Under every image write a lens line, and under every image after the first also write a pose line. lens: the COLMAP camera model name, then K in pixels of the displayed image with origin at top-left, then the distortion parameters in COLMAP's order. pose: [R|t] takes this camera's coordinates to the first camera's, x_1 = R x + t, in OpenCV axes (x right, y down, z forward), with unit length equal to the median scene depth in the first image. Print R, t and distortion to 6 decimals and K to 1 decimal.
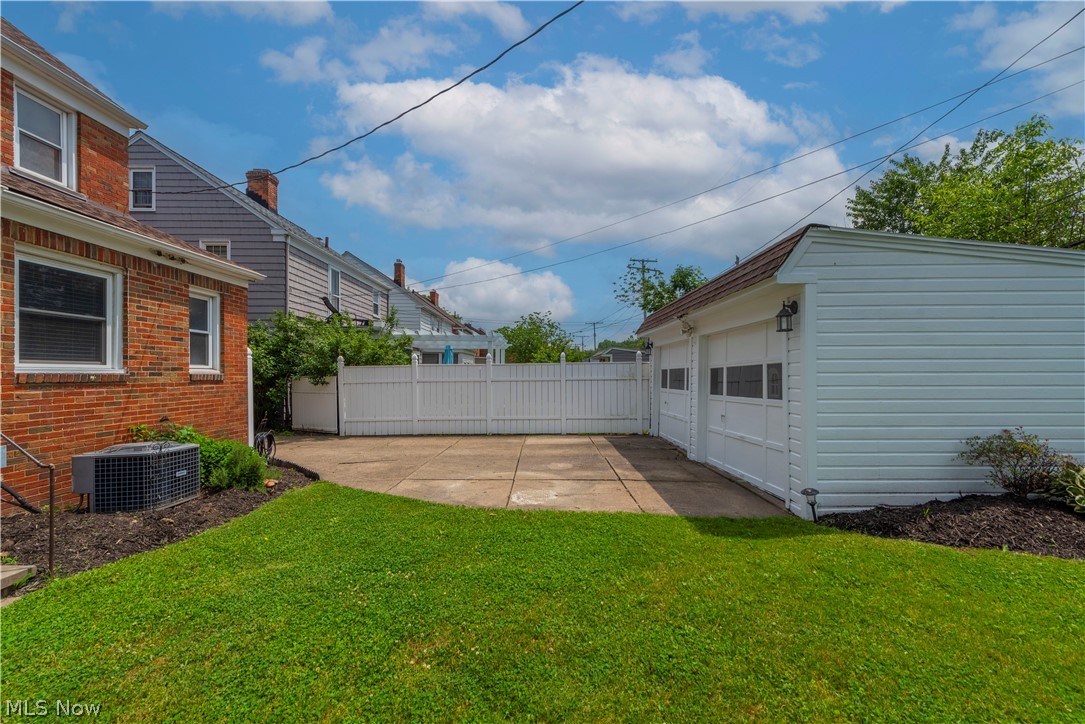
lens RADIAL K [[429.5, 0, 547.3], [0, 429.5, 381.9], [0, 0, 1]] dist [-0.000010, -0.000394]
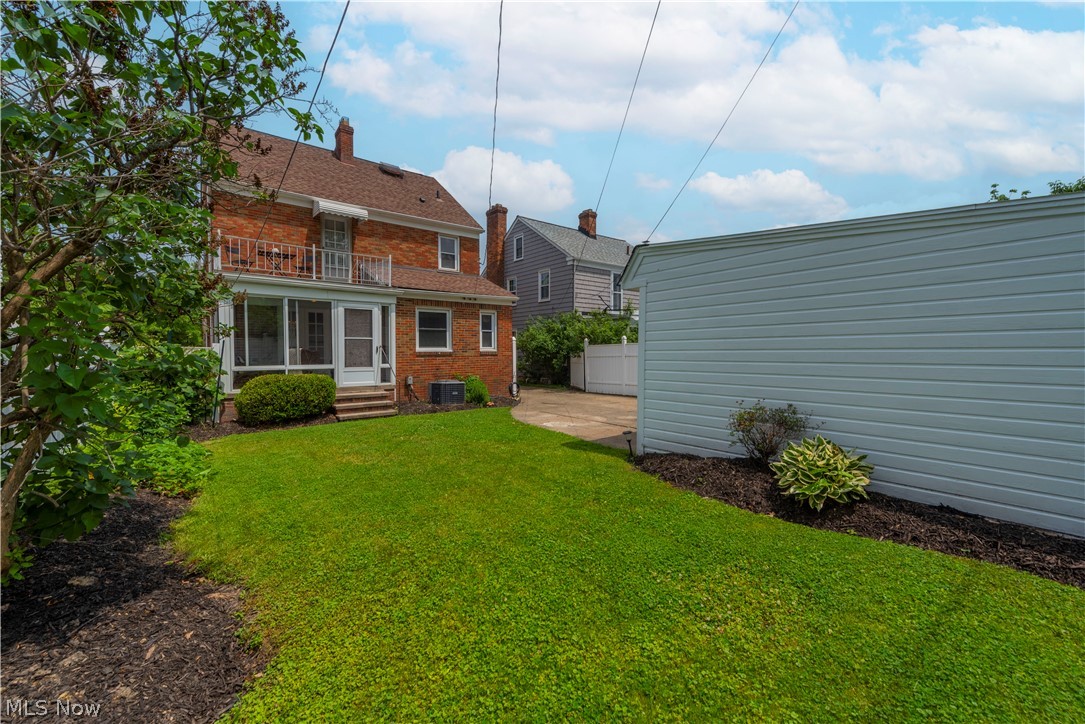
lens RADIAL K [[434.7, 0, 542.9], [0, 434.7, 365.4], [0, 0, 1]] dist [-0.008811, -0.000847]
pose [[0.618536, 0.023871, -0.785393, 1.018770], [-0.007581, 0.999673, 0.024413, -0.003696], [0.785720, -0.009146, 0.618515, -0.086147]]
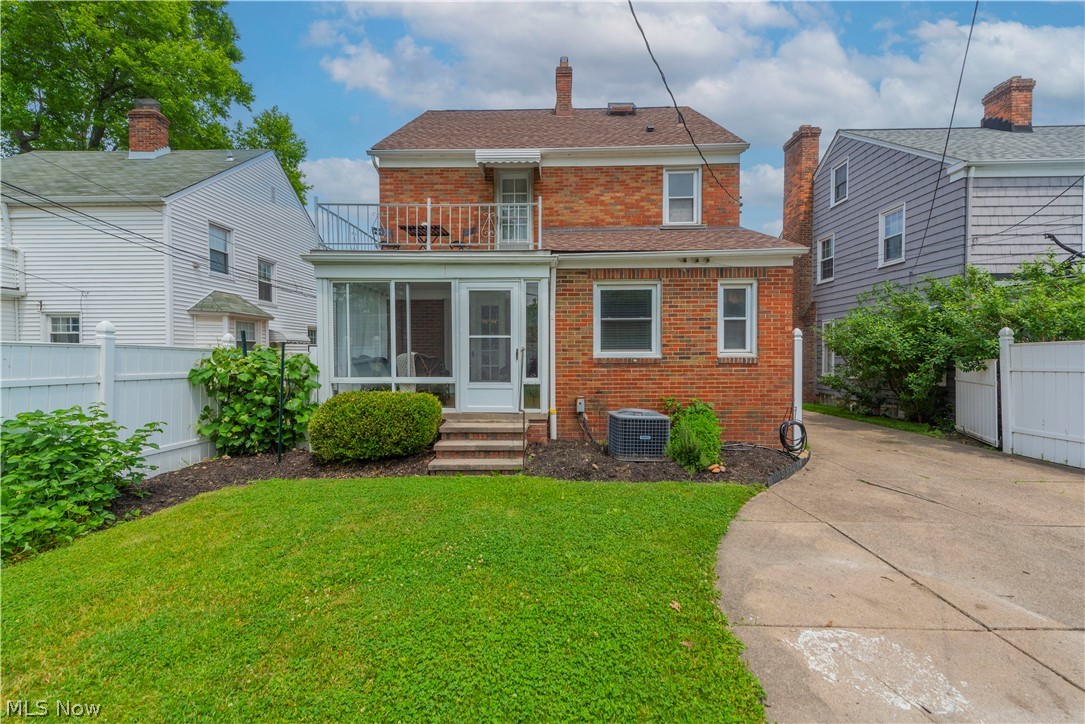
lens RADIAL K [[429.6, 0, 542.5], [0, 429.6, 362.0], [0, 0, 1]] dist [0.001606, -0.000629]
pose [[-0.041077, 0.015396, -0.999037, 0.307588], [-0.011507, 0.999808, 0.015881, -0.018363], [0.999090, 0.012148, -0.040892, 0.563606]]
